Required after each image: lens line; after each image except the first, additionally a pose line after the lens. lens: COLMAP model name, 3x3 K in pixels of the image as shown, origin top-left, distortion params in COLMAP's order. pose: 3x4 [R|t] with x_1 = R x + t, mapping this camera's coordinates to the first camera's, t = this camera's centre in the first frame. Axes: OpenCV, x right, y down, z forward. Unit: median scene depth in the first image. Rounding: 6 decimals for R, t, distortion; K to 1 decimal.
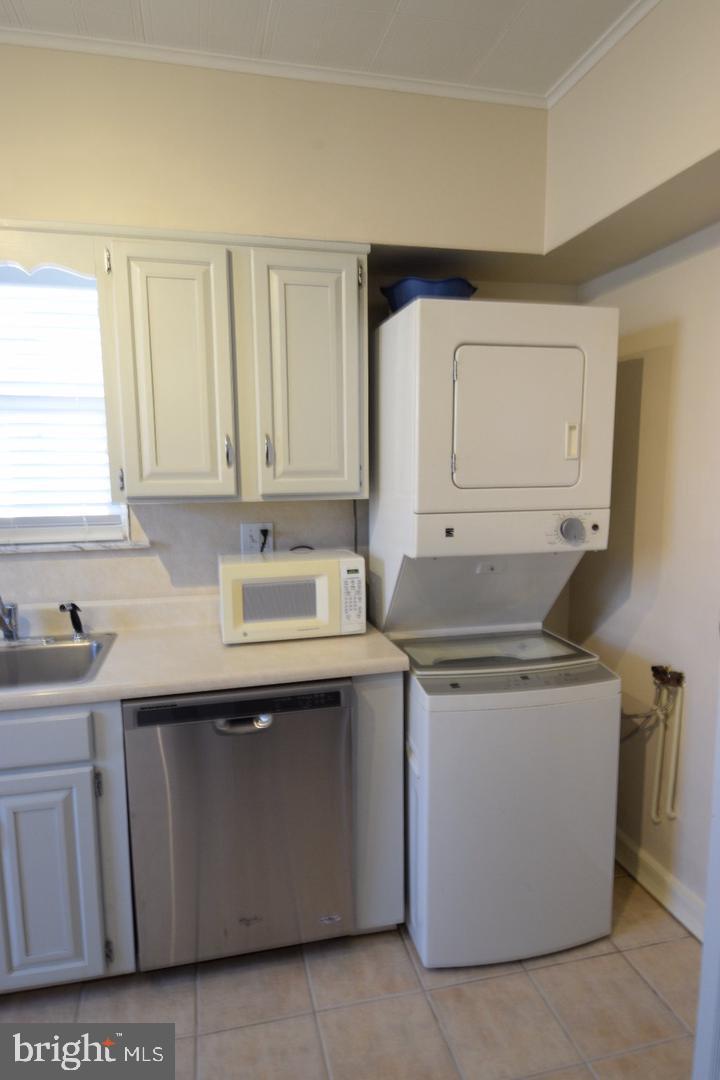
lens RADIAL K [[648.7, 0, 357.6], [0, 648.7, 544.9], [0, 0, 1]] dist [0.018813, -0.005982]
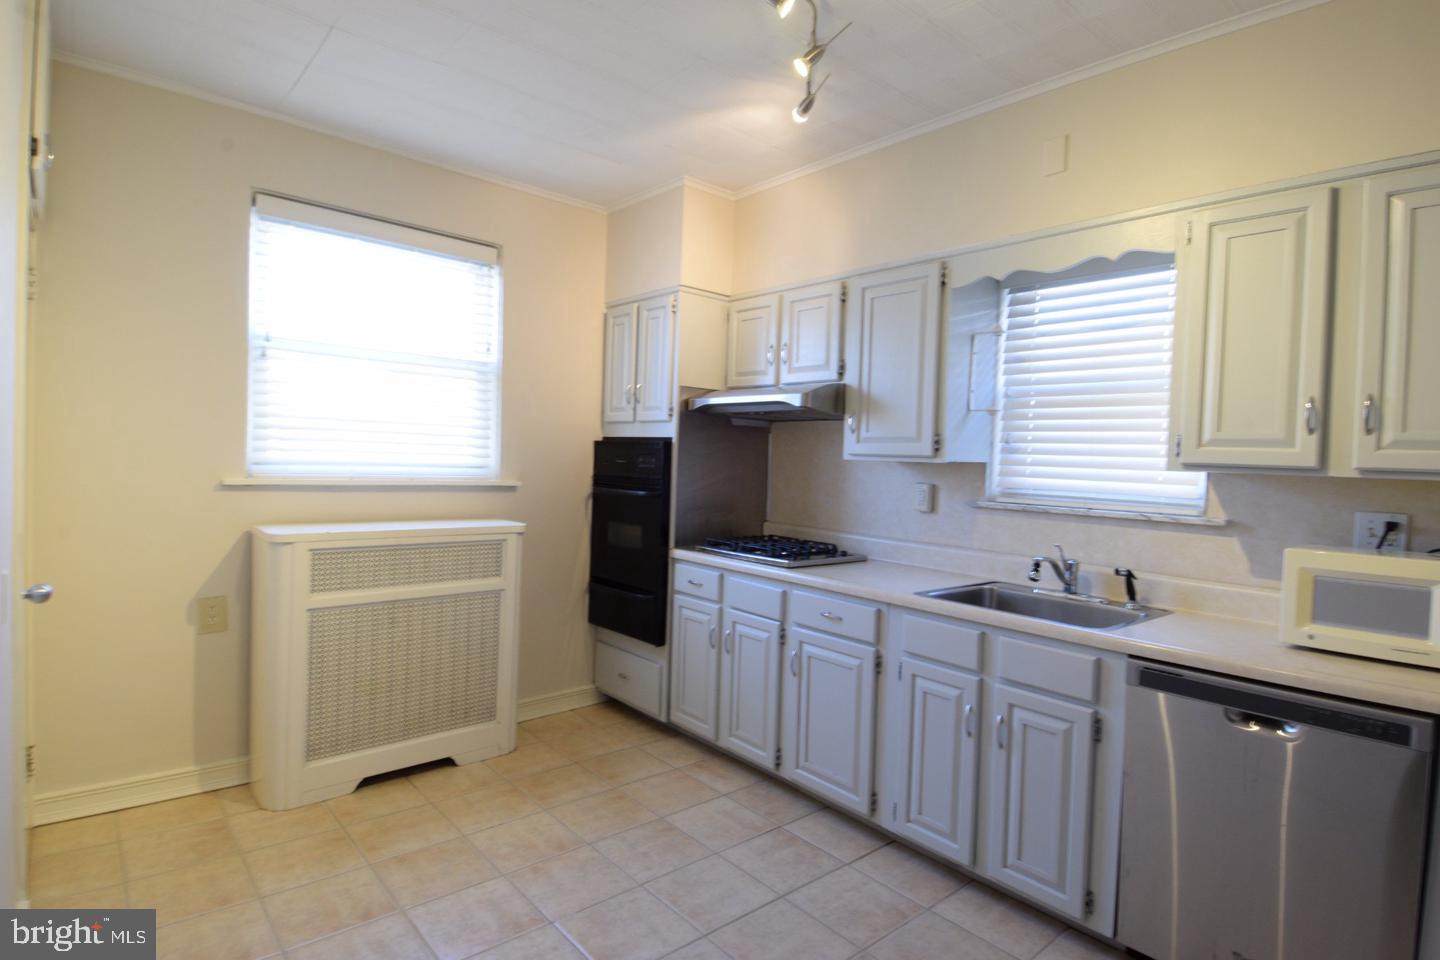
lens RADIAL K [[760.4, 0, 719.4], [0, 760.4, 473.6], [0, 0, 1]] dist [-0.002473, -0.001422]
pose [[0.463167, 0.049837, -0.884869, 0.322404], [-0.153351, 0.987865, -0.024631, 0.073398], [0.872903, 0.147104, 0.465189, -0.129690]]
